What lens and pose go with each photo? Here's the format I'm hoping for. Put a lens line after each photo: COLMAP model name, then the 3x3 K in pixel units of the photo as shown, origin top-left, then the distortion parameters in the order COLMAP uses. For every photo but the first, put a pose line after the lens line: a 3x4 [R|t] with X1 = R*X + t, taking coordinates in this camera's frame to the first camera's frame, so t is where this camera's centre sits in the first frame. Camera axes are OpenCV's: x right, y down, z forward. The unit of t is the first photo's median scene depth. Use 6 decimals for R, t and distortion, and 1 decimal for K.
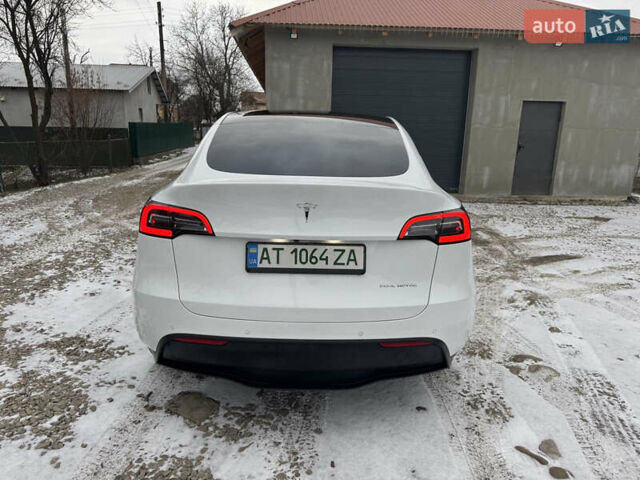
lens RADIAL K [[451.8, 0, 319.8], [0, 451.8, 240.9], [0, 0, 1]] dist [0.025129, -0.030807]
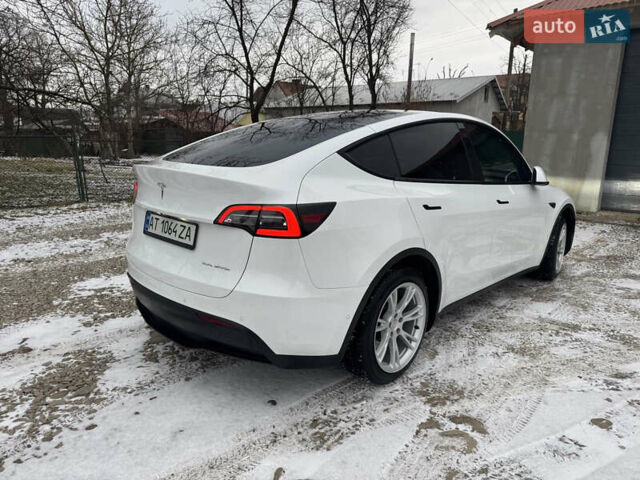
lens RADIAL K [[450.8, 0, 322.4], [0, 450.8, 241.2], [0, 0, 1]] dist [0.027266, -0.029532]
pose [[0.718463, 0.150262, -0.679141, 0.440441], [-0.162581, 0.985619, 0.046076, -0.021482], [0.676297, 0.077311, 0.732560, 0.149777]]
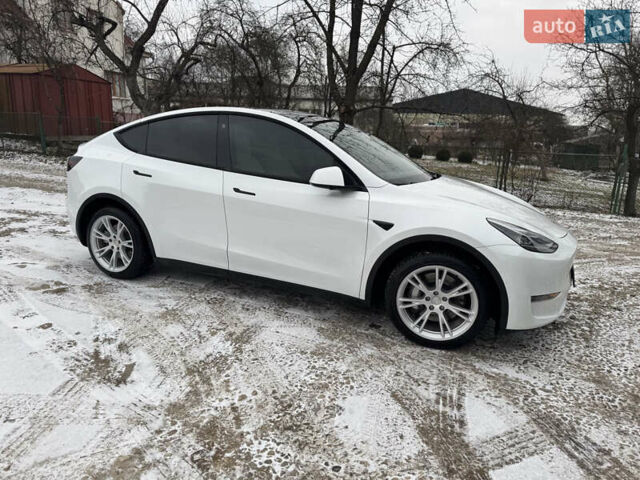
lens RADIAL K [[445.9, 0, 321.6], [0, 445.9, 251.5], [0, 0, 1]] dist [0.047189, -0.057771]
pose [[-0.413125, 0.187743, -0.891112, 0.741672], [-0.254134, 0.915878, 0.310779, -0.253171], [0.874496, 0.354852, -0.330660, 1.203180]]
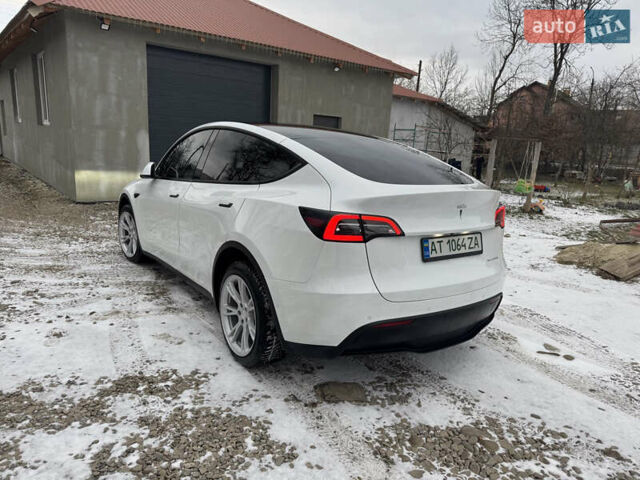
lens RADIAL K [[450.8, 0, 322.4], [0, 450.8, 241.2], [0, 0, 1]] dist [0.027266, -0.029532]
pose [[0.820865, -0.097507, 0.562738, -0.434921], [0.097897, 0.994757, 0.029562, -0.021620], [-0.562670, 0.030824, 0.826107, 0.044172]]
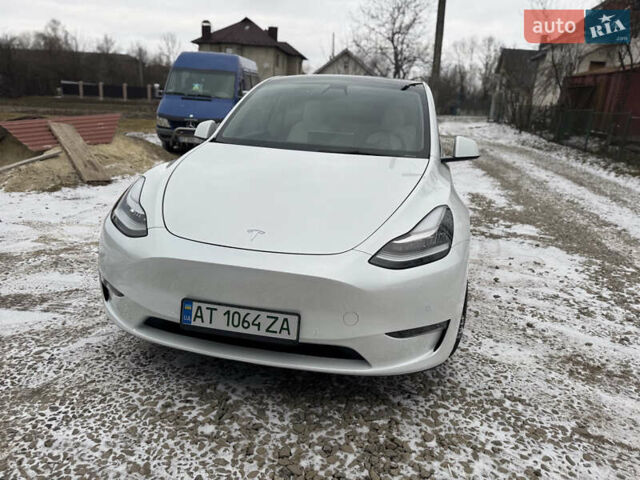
lens RADIAL K [[450.8, 0, 322.4], [0, 450.8, 241.2], [0, 0, 1]] dist [0.027266, -0.029532]
pose [[-0.969949, -0.144735, 0.195576, -0.161942], [-0.029276, 0.867412, 0.496728, -0.358124], [-0.241539, 0.476075, -0.845583, 1.591497]]
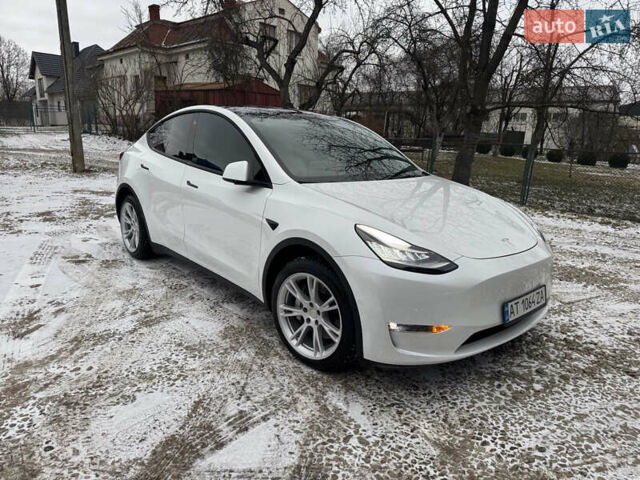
lens RADIAL K [[450.8, 0, 322.4], [0, 450.8, 241.2], [0, 0, 1]] dist [0.027266, -0.029532]
pose [[-0.757253, 0.100169, -0.645395, 0.481678], [-0.199150, 0.905697, 0.374235, -0.325972], [0.622019, 0.411921, -0.665893, 1.493051]]
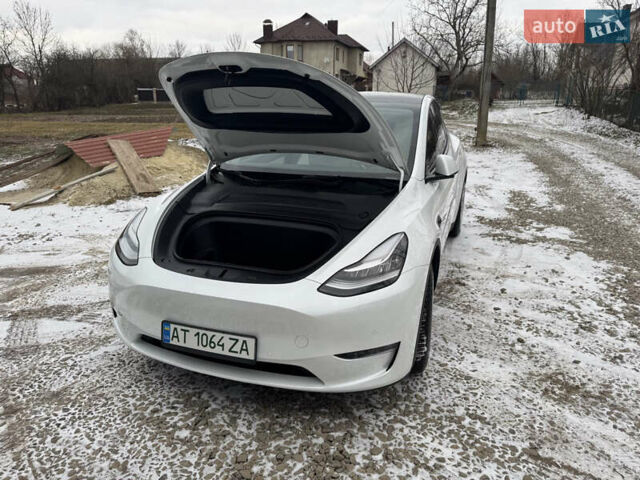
lens RADIAL K [[450.8, 0, 322.4], [0, 450.8, 241.2], [0, 0, 1]] dist [0.027266, -0.029532]
pose [[-0.933084, -0.136134, 0.332899, -0.264266], [0.056836, 0.858155, 0.510236, -0.407994], [-0.355139, 0.495013, -0.792993, 1.577720]]
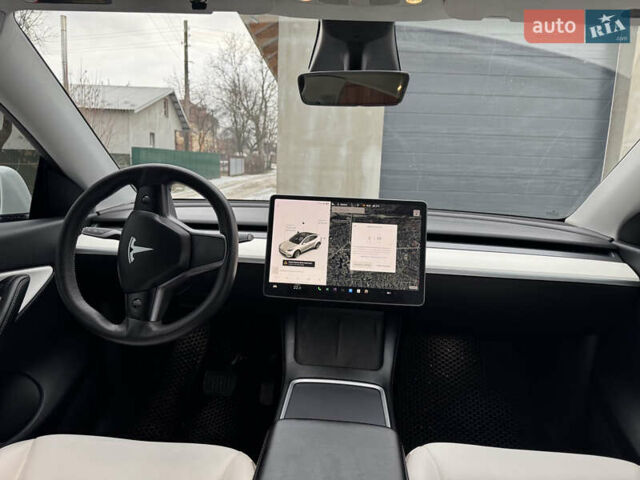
lens RADIAL K [[450.8, 0, 322.4], [0, 450.8, 241.2], [0, 0, 1]] dist [0.027266, -0.029532]
pose [[0.996974, 0.029983, -0.071716, -0.016675], [-0.035387, 0.996531, -0.075318, -0.136773], [0.069209, 0.077628, 0.994577, 0.750540]]
